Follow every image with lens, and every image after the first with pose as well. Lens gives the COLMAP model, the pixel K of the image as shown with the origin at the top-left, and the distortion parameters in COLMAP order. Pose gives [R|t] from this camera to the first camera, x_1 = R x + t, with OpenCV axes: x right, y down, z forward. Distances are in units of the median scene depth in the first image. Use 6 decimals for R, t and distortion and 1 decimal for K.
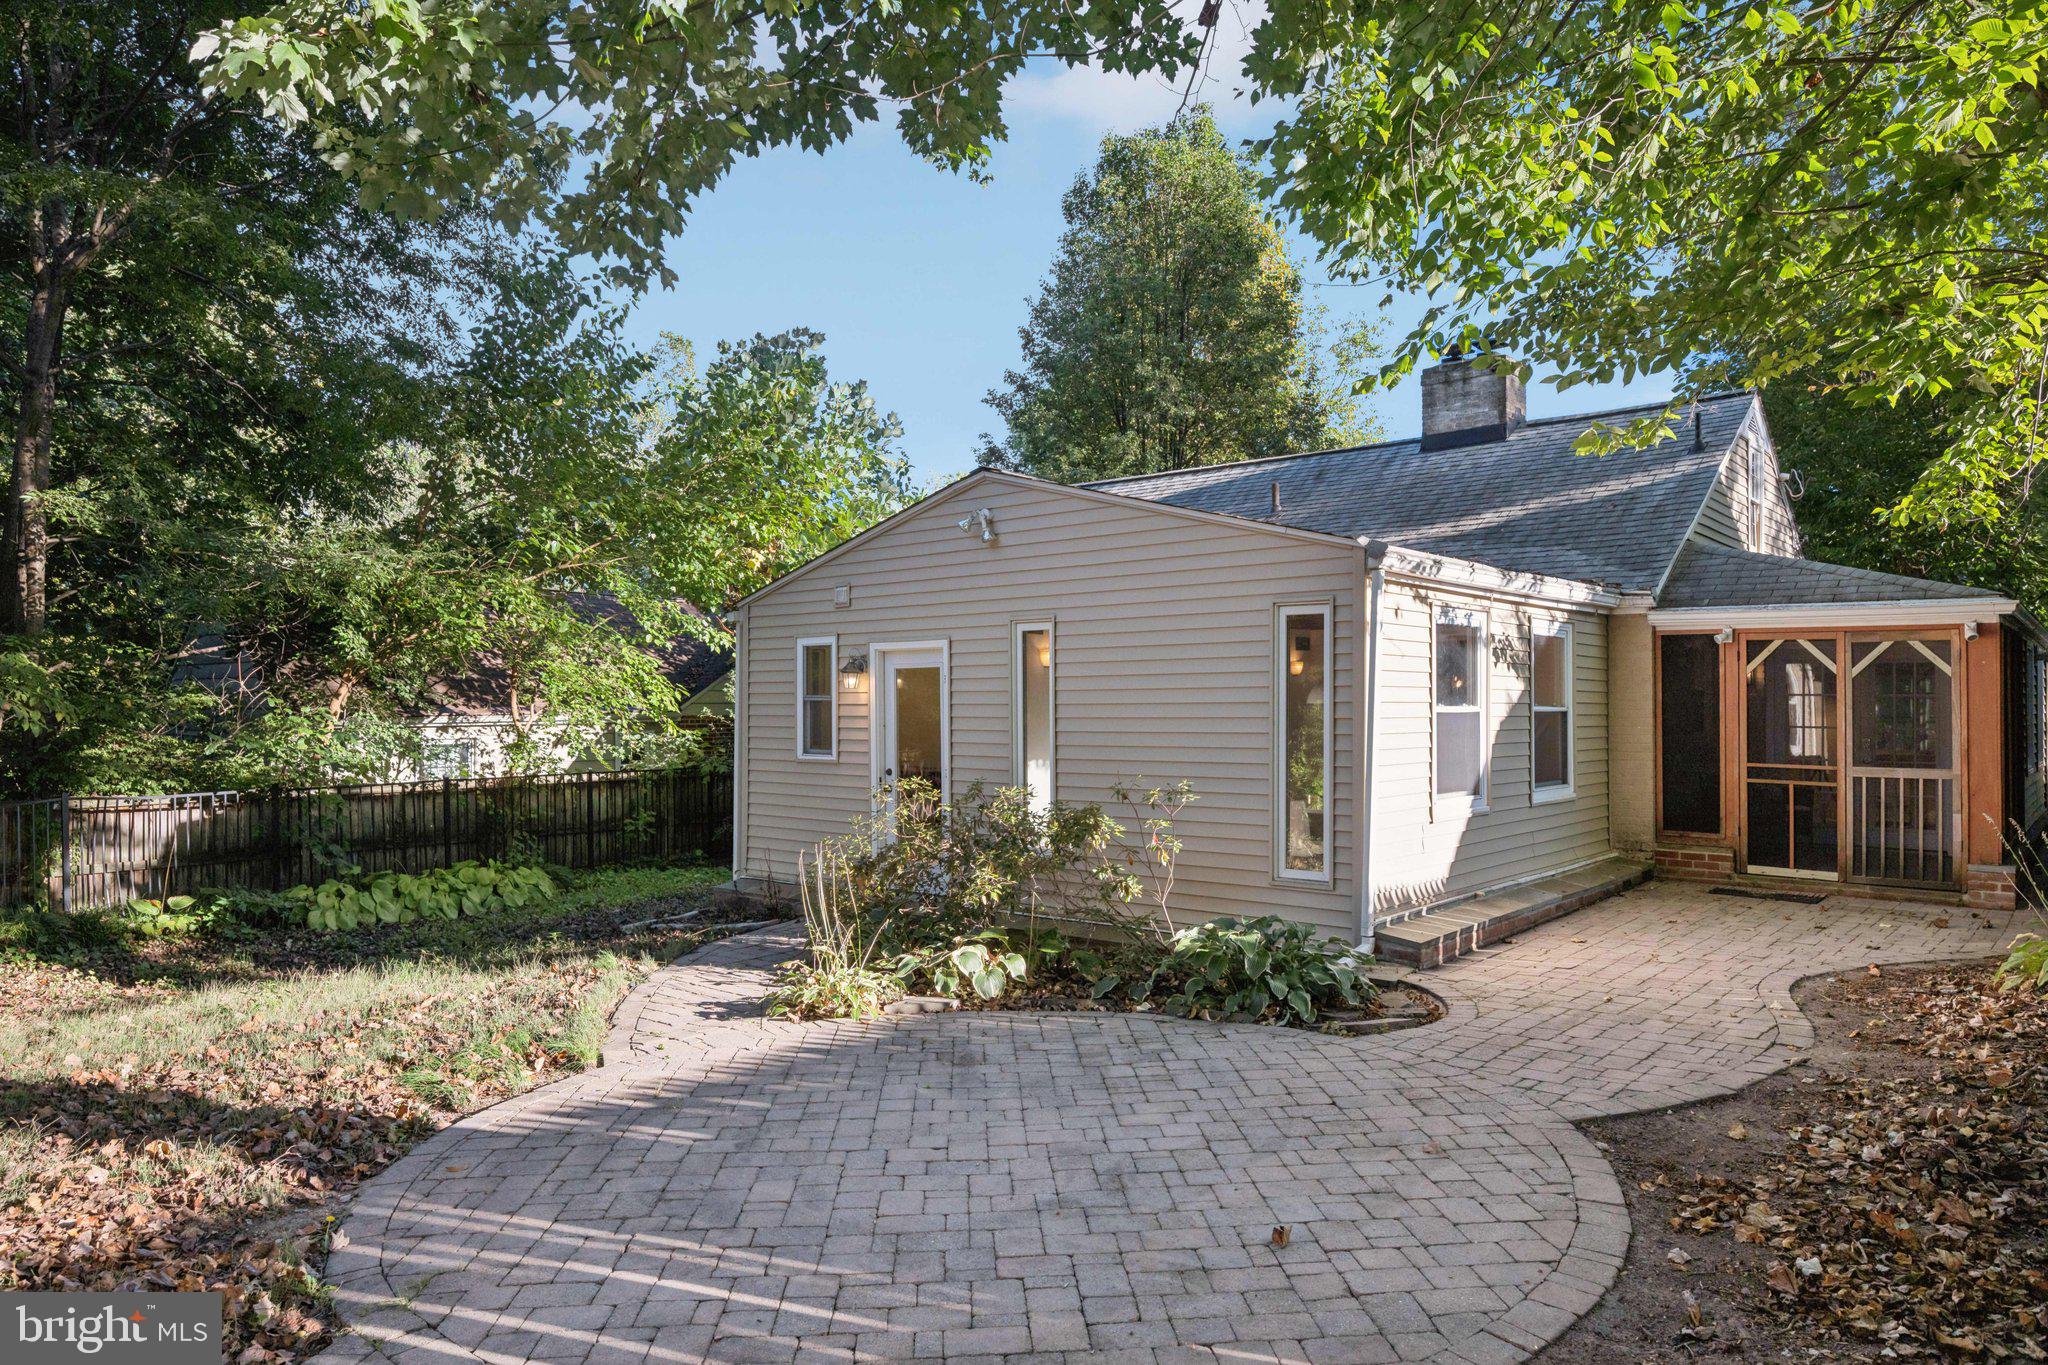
lens RADIAL K [[1320.4, 0, 1024.0], [0, 1320.4, 682.5], [0, 0, 1]] dist [0.000411, 0.001734]
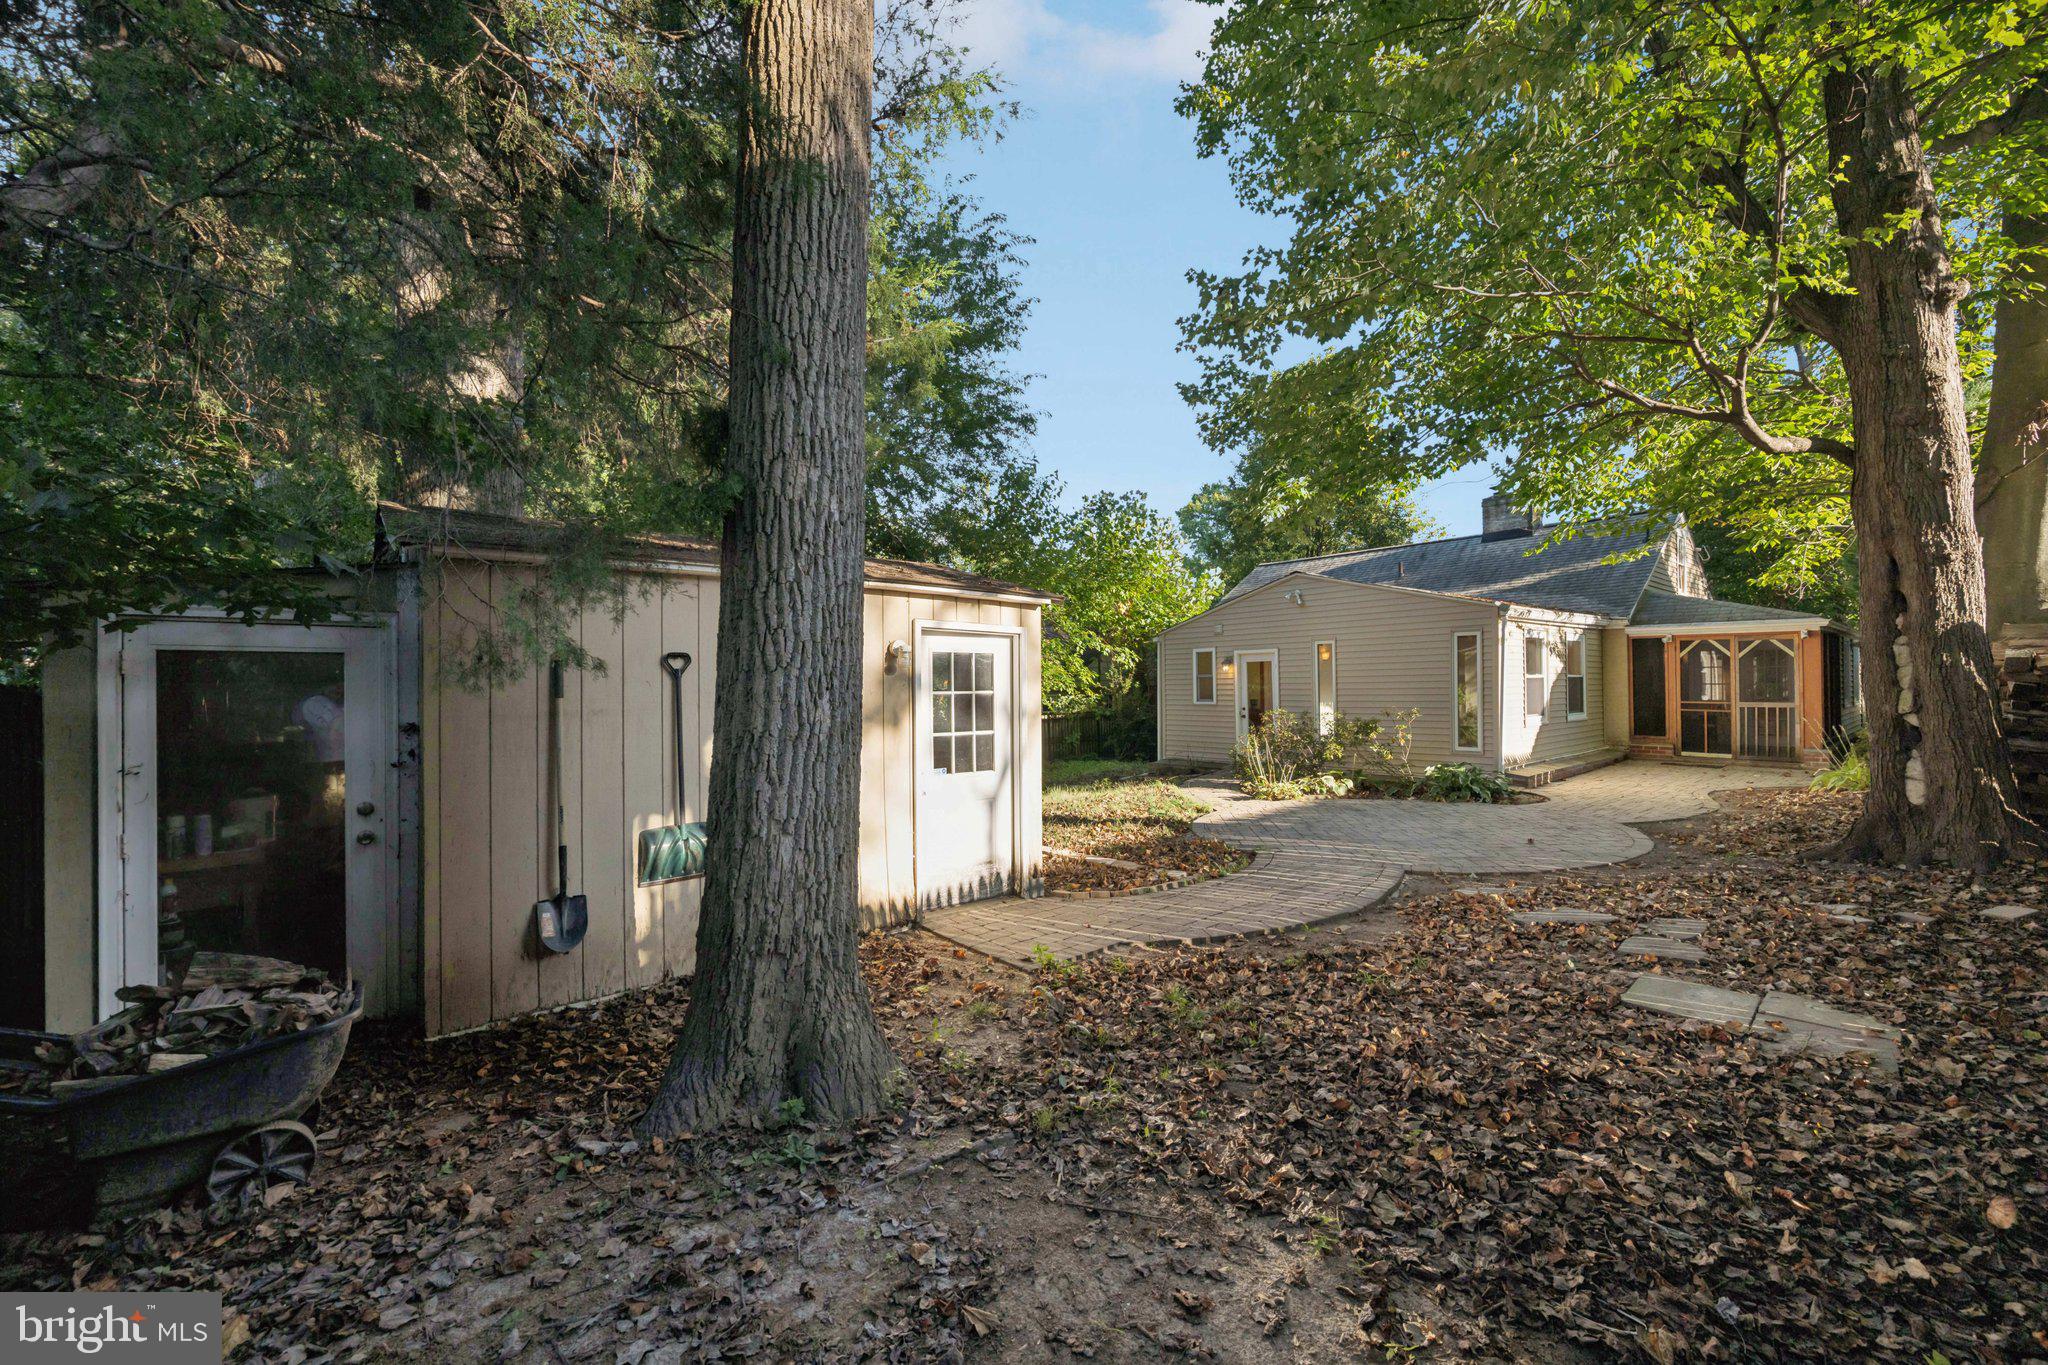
lens RADIAL K [[799.6, 0, 1027.0], [0, 799.6, 675.9], [0, 0, 1]] dist [-0.002713, -0.000304]
pose [[0.985061, -0.014504, -0.171591, -0.239070], [0.015932, 0.999849, 0.006945, -0.002535], [0.171465, -0.009575, 0.985144, -0.392865]]
